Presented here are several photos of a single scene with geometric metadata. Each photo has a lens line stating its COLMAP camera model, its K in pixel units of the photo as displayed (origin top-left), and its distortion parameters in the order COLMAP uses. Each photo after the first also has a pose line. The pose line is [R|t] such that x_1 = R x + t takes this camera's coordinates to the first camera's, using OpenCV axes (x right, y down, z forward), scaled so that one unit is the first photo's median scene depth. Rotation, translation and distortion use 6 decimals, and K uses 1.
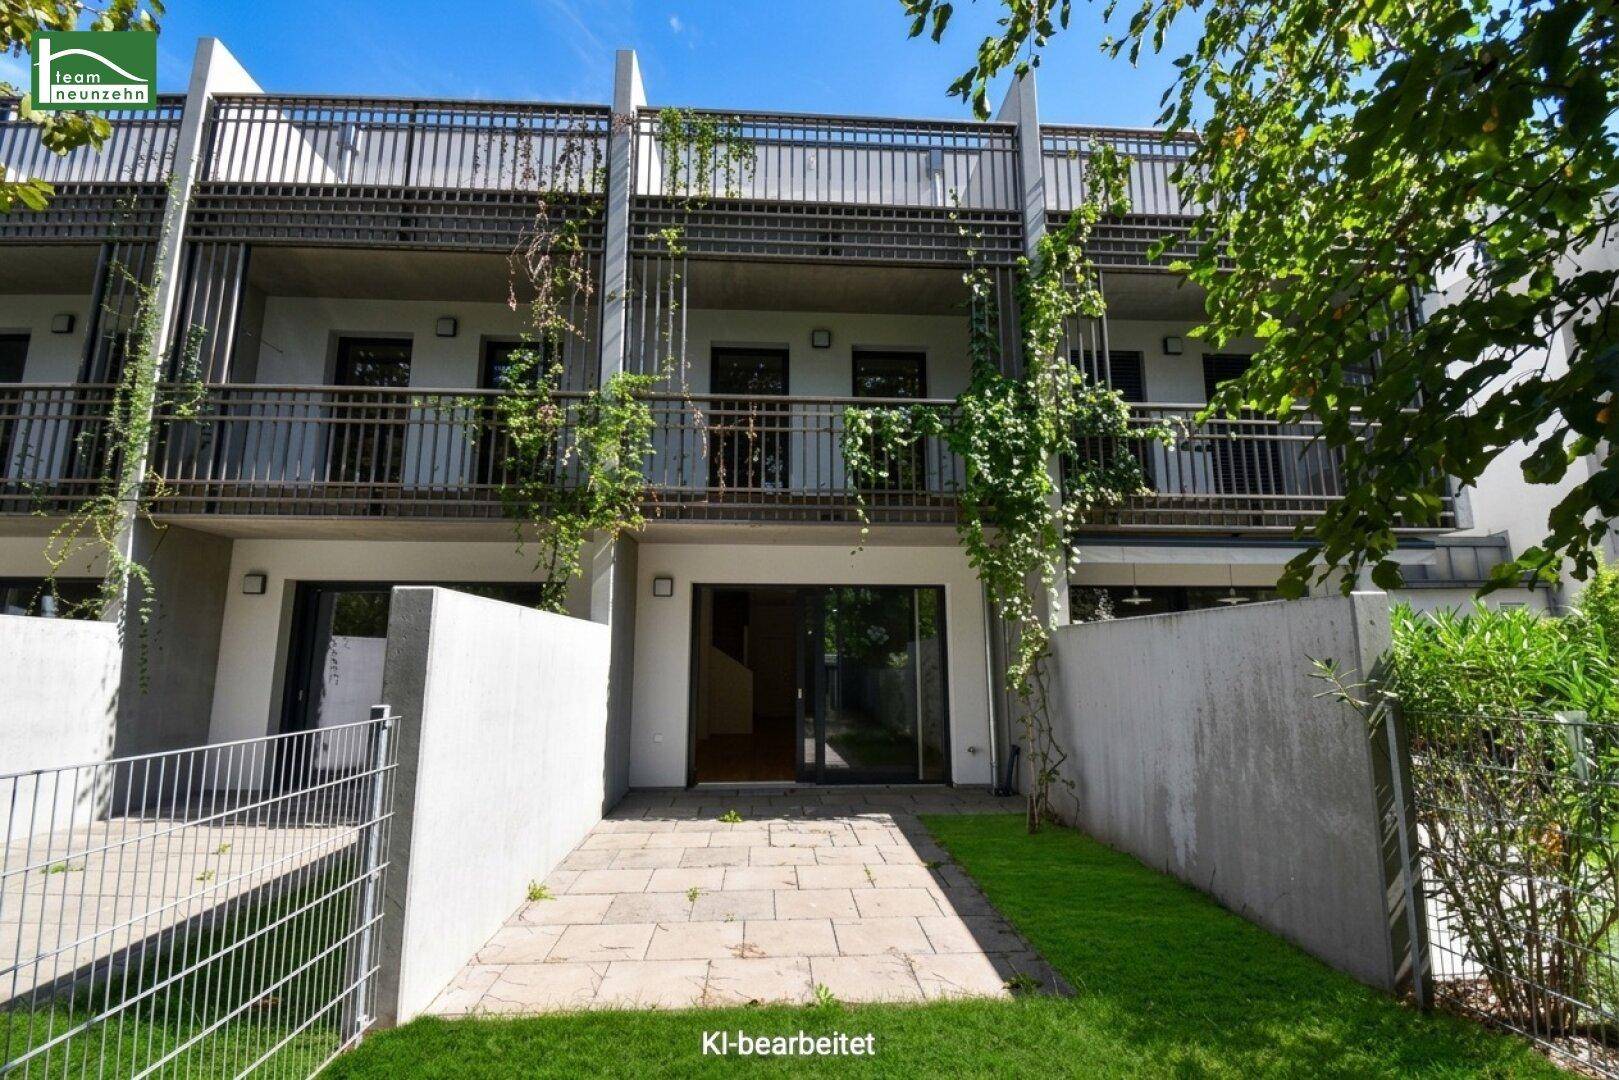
lens RADIAL K [[648.6, 0, 809.5], [0, 648.6, 540.0], [0, 0, 1]] dist [-0.010567, -0.008499]
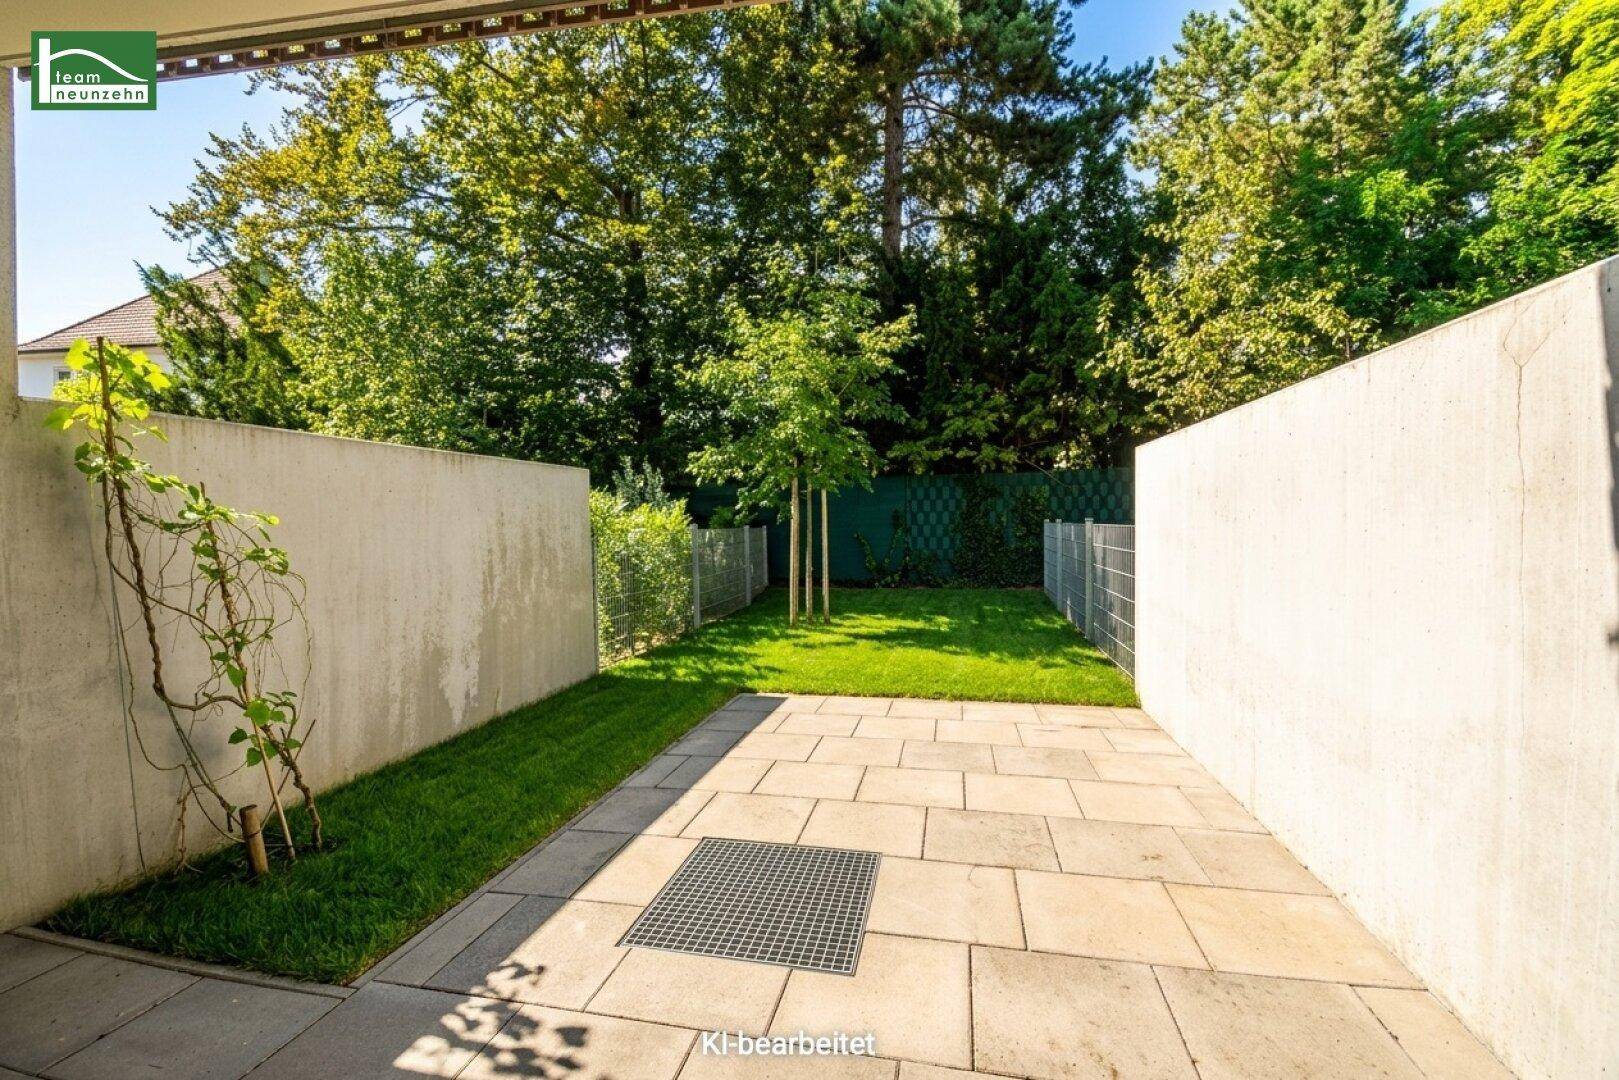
lens RADIAL K [[702.2, 0, 811.2], [0, 702.2, 534.2], [0, 0, 1]] dist [-0.001978, -0.000482]
pose [[-0.965516, -0.004776, 0.260300, -0.111390], [-0.044797, 0.987967, -0.148038, 0.251075], [-0.256460, -0.154594, -0.954111, 1.278274]]
